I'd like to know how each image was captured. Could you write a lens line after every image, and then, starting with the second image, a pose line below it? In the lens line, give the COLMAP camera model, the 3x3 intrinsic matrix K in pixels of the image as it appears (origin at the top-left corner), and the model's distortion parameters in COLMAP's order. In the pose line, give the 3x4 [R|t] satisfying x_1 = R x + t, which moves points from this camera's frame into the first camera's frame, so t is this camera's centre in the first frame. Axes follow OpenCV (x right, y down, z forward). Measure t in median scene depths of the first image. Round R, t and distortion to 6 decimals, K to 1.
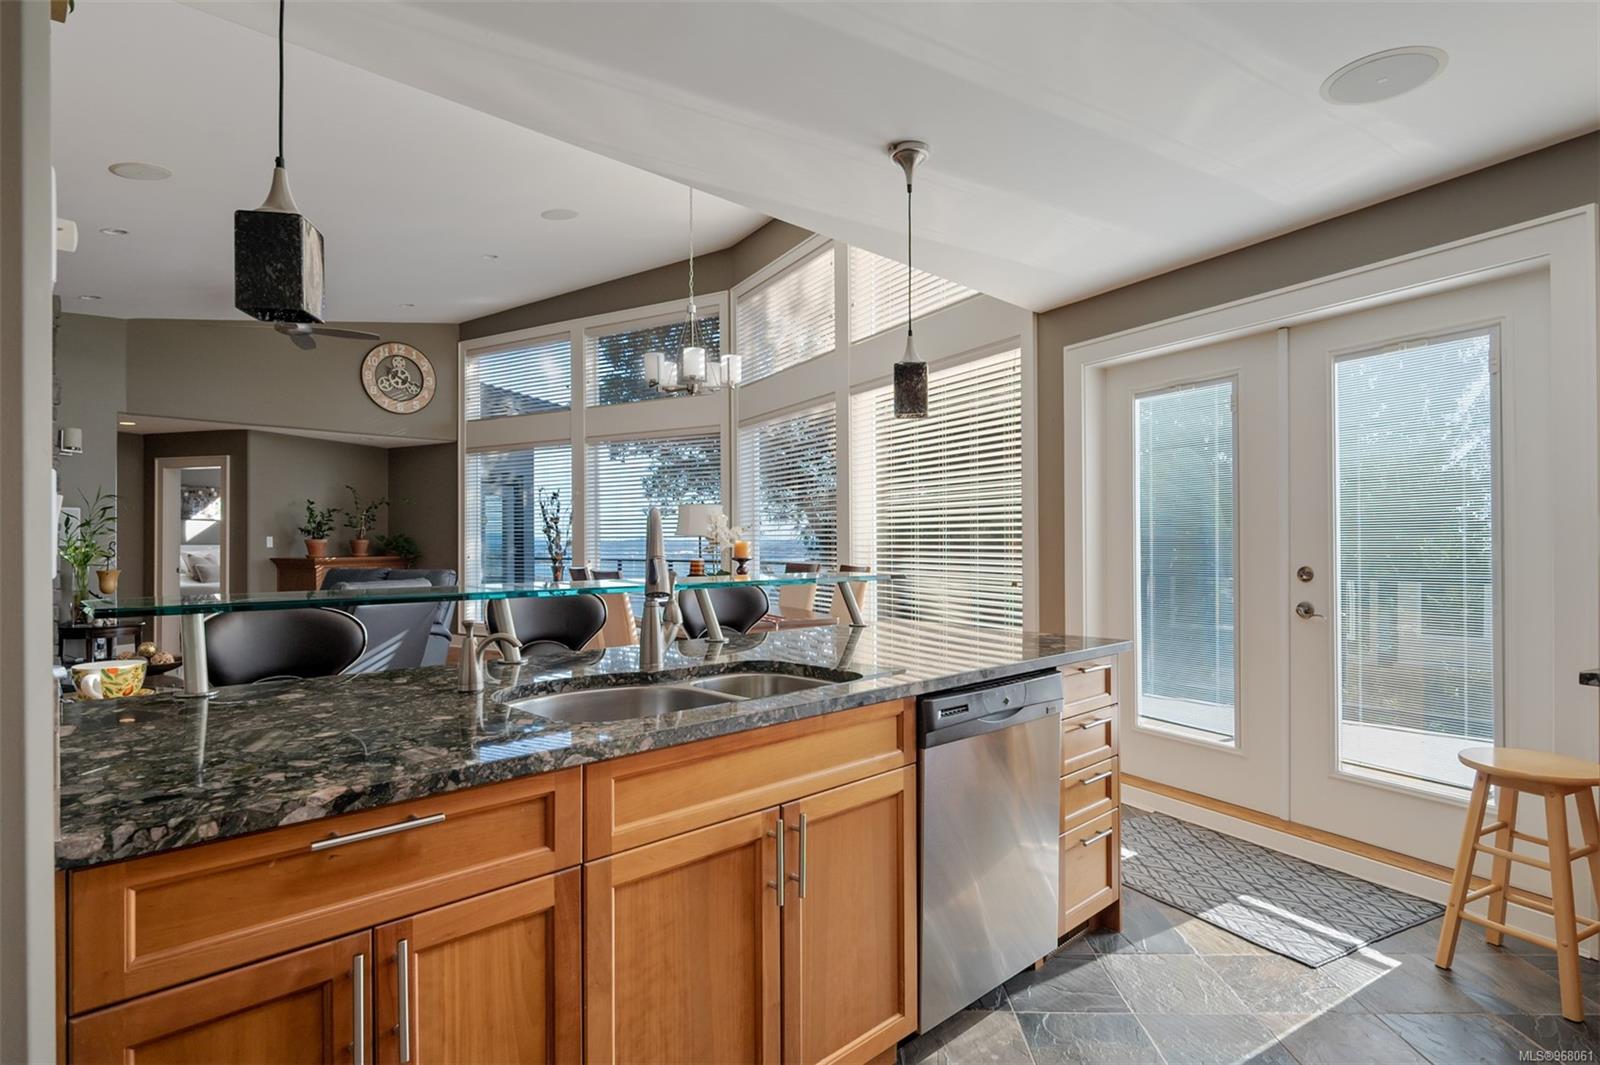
lens RADIAL K [[832.4, 0, 808.6], [0, 832.4, 539.3], [0, 0, 1]] dist [-0.002741, -0.000855]
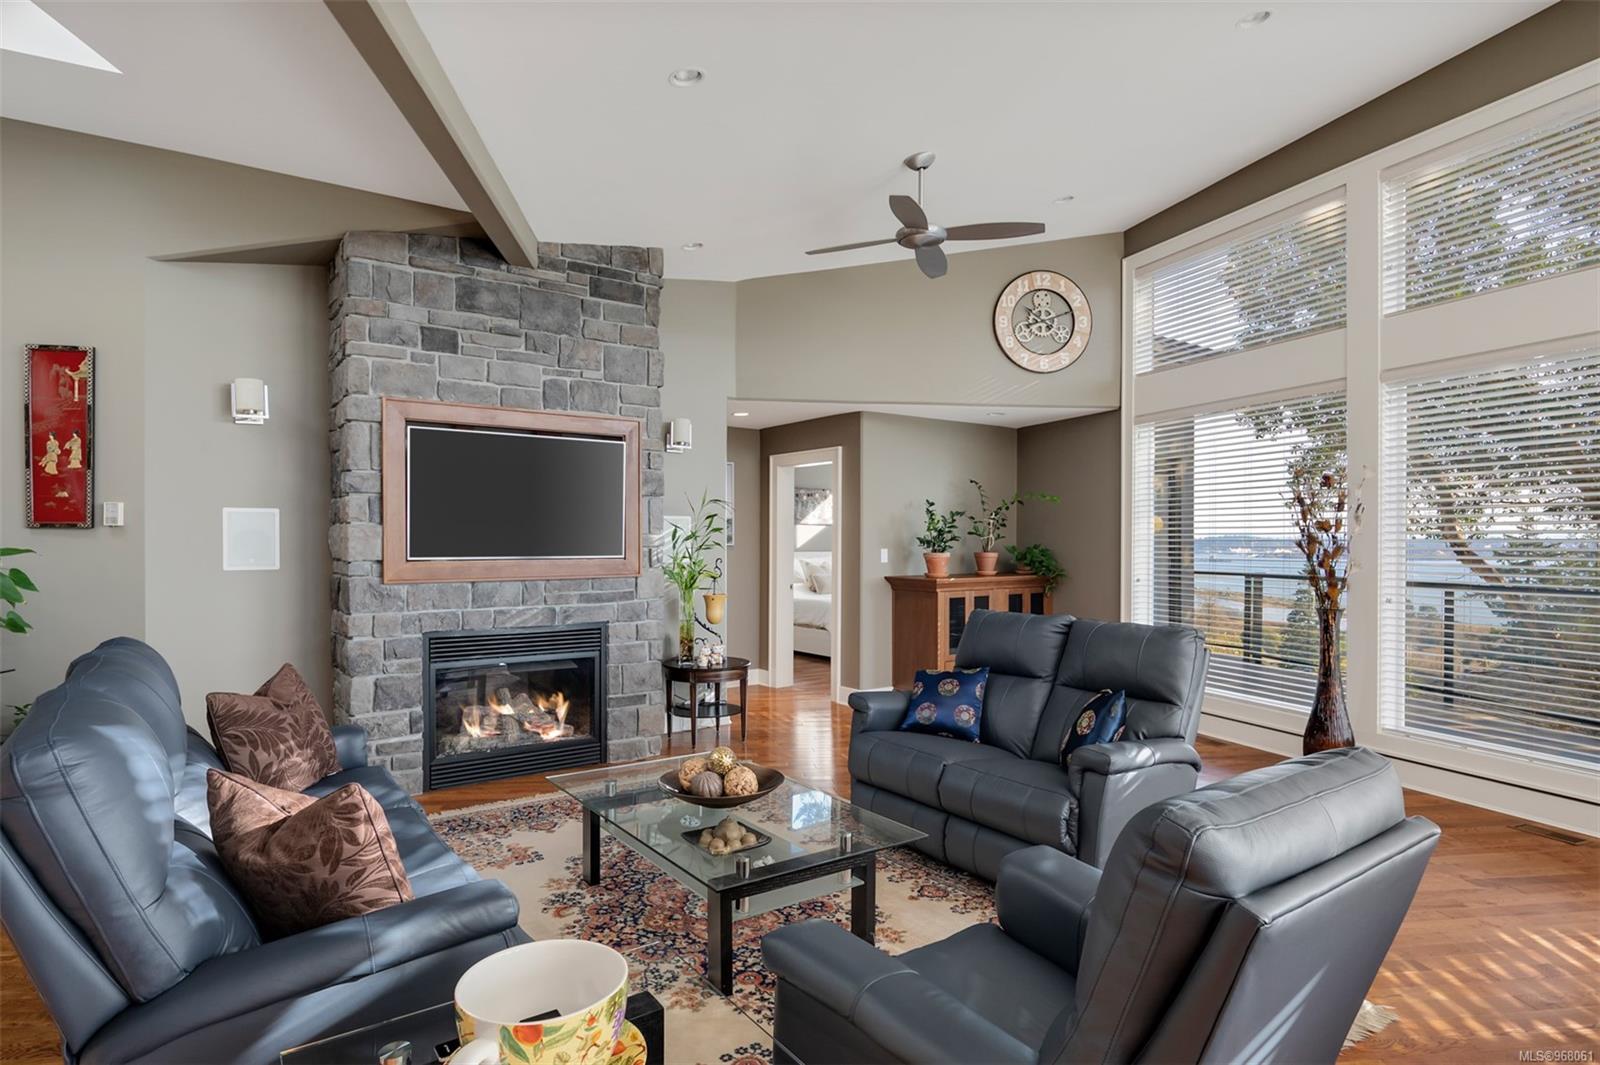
lens RADIAL K [[928.3, 0, 797.6], [0, 928.3, 553.8], [0, 0, 1]] dist [-0.001383, -0.000679]
pose [[0.790891, 0.010600, -0.611866, -0.179966], [-0.001413, 0.999879, 0.015495, -0.011512], [0.611956, -0.011390, 0.790810, 0.262380]]
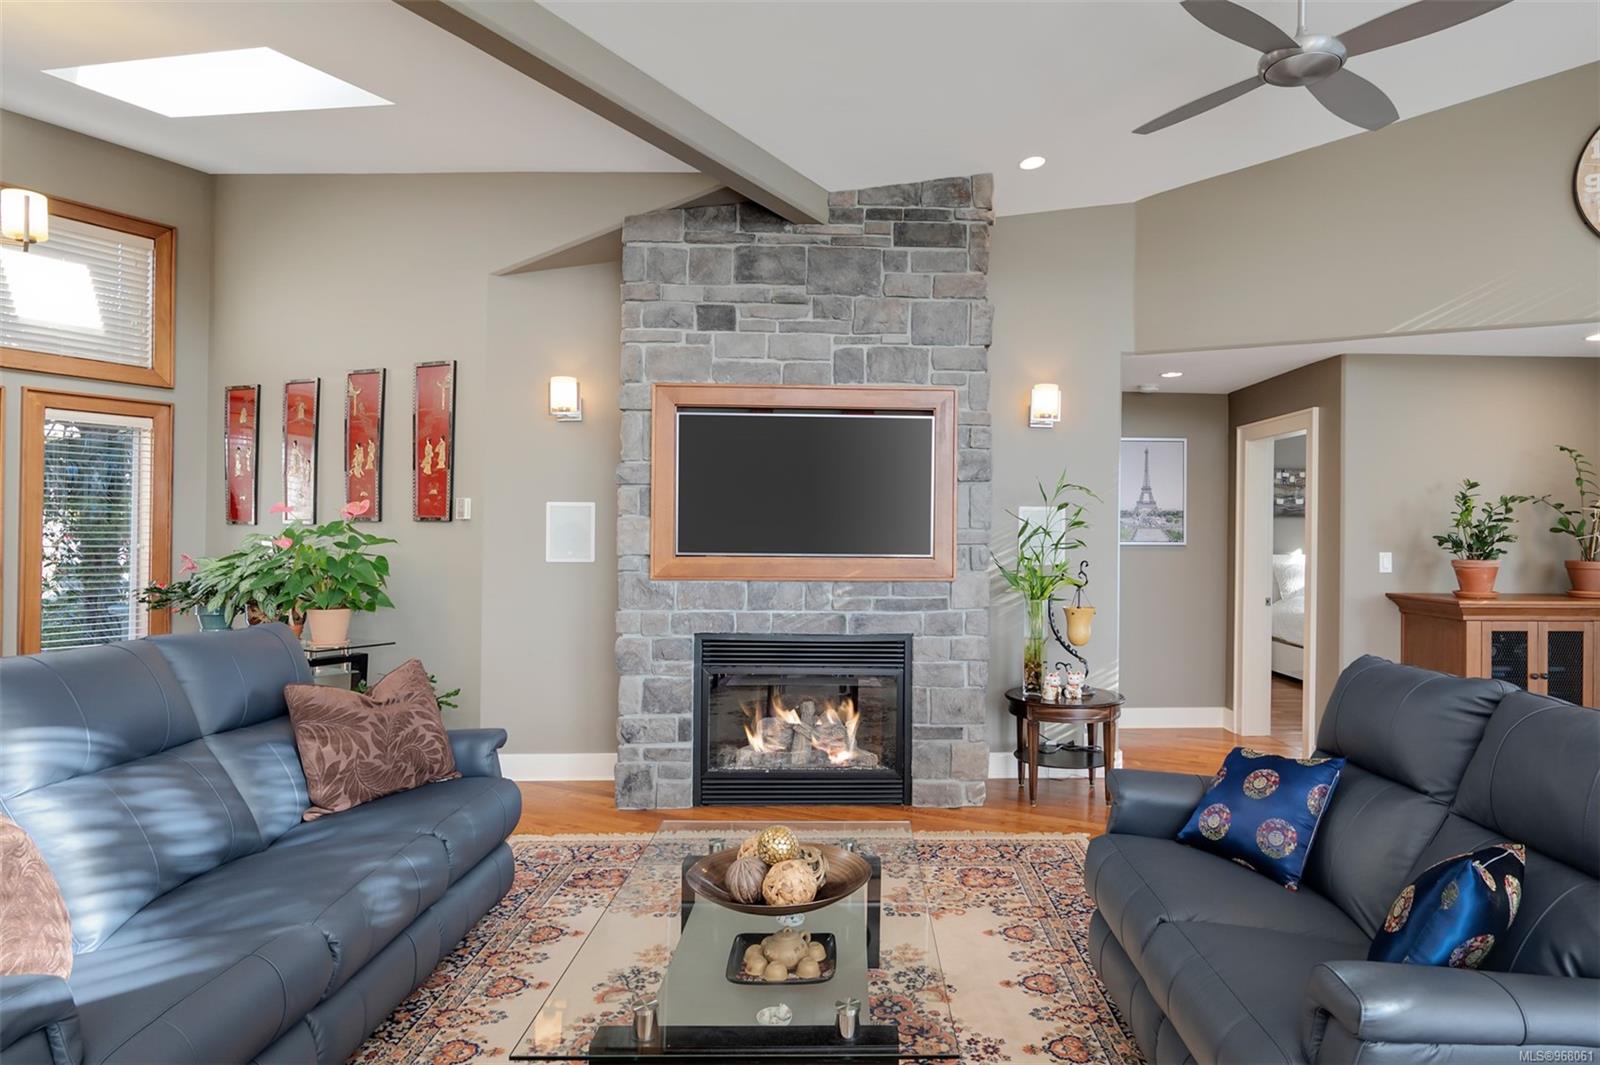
lens RADIAL K [[965.4, 0, 800.0], [0, 965.4, 532.5], [0, 0, 1]] dist [0.000571, -0.000024]
pose [[0.289270, 0.001195, -0.957247, -0.166284], [-0.008989, 0.999959, -0.001467, -0.011406], [0.957205, 0.009029, 0.289269, 0.459075]]
